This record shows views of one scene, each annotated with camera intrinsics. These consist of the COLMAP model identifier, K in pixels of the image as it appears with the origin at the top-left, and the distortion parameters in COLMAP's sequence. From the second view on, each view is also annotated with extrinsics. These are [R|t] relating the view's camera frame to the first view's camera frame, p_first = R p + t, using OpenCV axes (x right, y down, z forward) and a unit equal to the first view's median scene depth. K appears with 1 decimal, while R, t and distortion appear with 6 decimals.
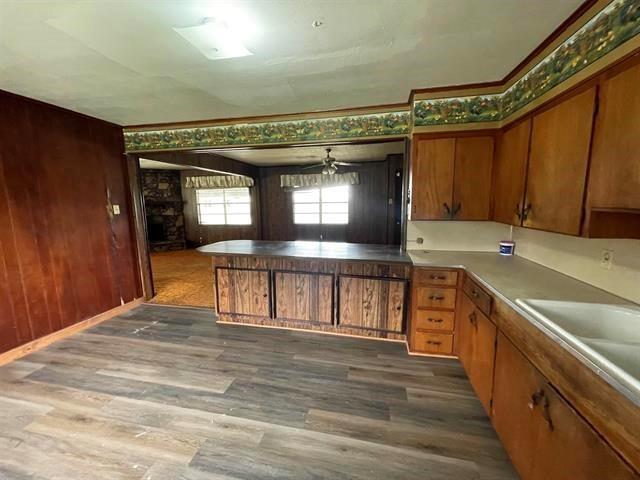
lens RADIAL K [[258.8, 0, 318.1], [0, 258.8, 239.9], [0, 0, 1]] dist [-0.002933, 0.001251]
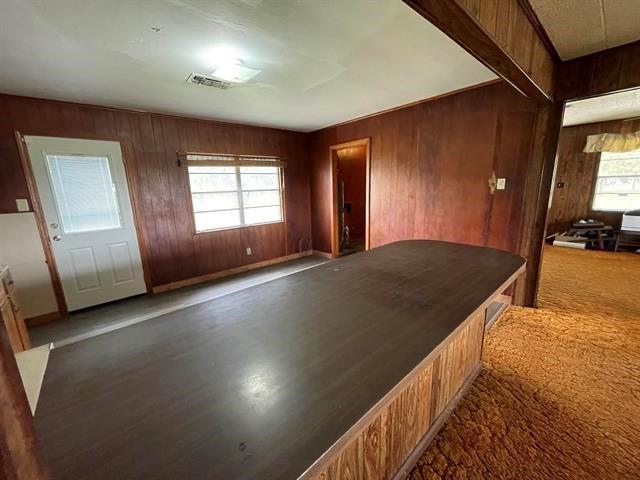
lens RADIAL K [[258.8, 0, 319.3], [0, 258.8, 240.1], [0, 0, 1]] dist [-0.002933, 0.001251]
pose [[-0.590477, 0.194196, -0.783342, 0.344105], [-0.074725, 0.953294, 0.292655, -0.182845], [0.803588, 0.231341, -0.548387, 1.284922]]
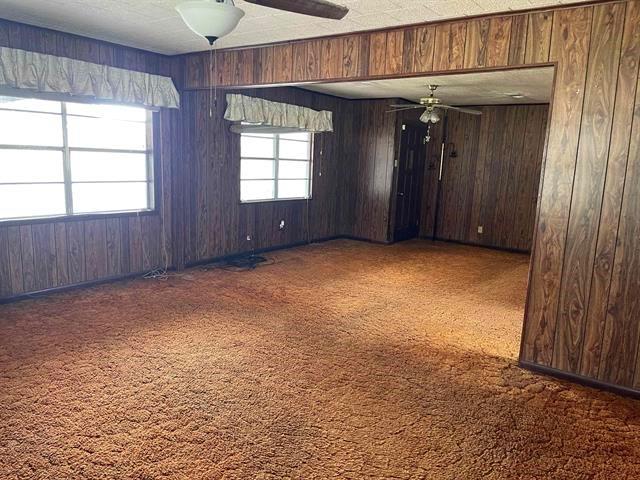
lens RADIAL K [[484.0, 0, 318.4], [0, 484.0, 242.2], [0, 0, 1]] dist [0.057683, -0.057511]
pose [[0.411464, -0.124991, 0.902815, -2.344253], [0.081817, 0.991618, 0.099996, -0.184641], [-0.907746, 0.032720, 0.418241, 1.404610]]
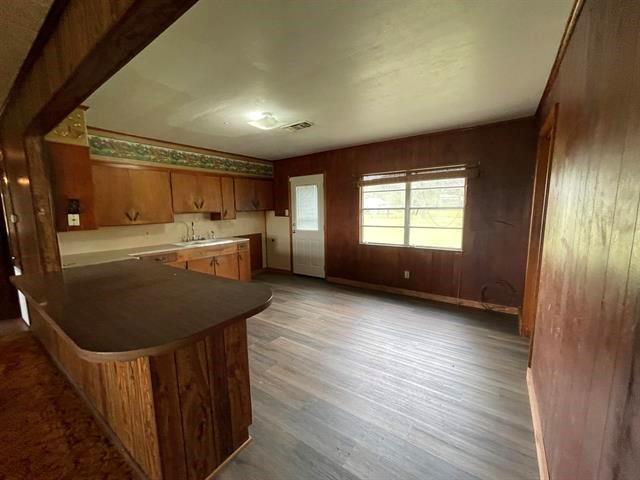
lens RADIAL K [[258.8, 0, 318.2], [0, 258.8, 242.4], [0, 0, 1]] dist [-0.002933, 0.001251]
pose [[-0.919564, -0.024323, 0.392188, -0.817956], [0.084759, 0.962308, 0.258416, -0.206207], [-0.383691, 0.270872, -0.882842, 1.502952]]
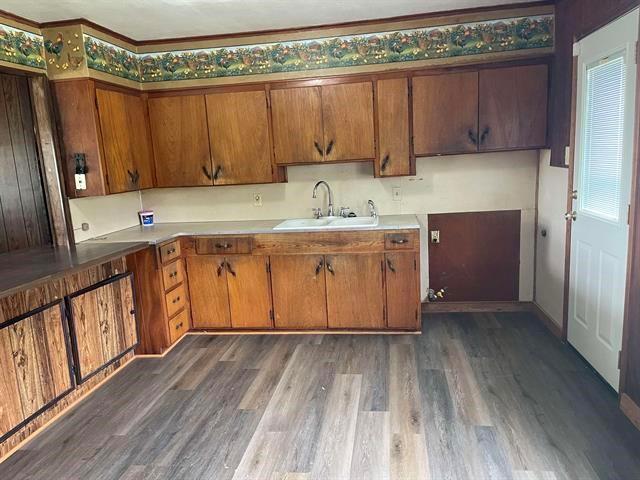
lens RADIAL K [[484.0, 0, 319.5], [0, 484.0, 243.7], [0, 0, 1]] dist [0.057683, -0.057511]
pose [[-0.068908, -0.163529, 0.984129, -1.018558], [0.202977, 0.963542, 0.174320, -0.057476], [-0.976756, 0.211768, -0.033203, 0.453321]]
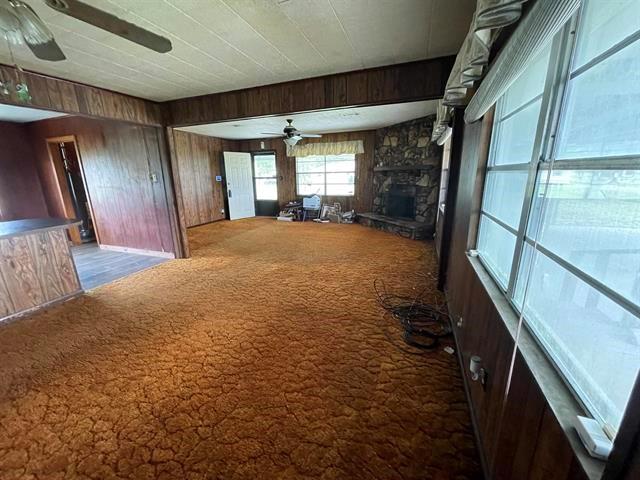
lens RADIAL K [[258.8, 0, 318.3], [0, 258.8, 239.6], [0, 0, 1]] dist [-0.002933, 0.001251]
pose [[-0.145798, 0.259994, -0.954540, 0.467417], [-0.122750, 0.952640, 0.278225, -0.347841], [0.981670, 0.157734, -0.106978, 2.444848]]
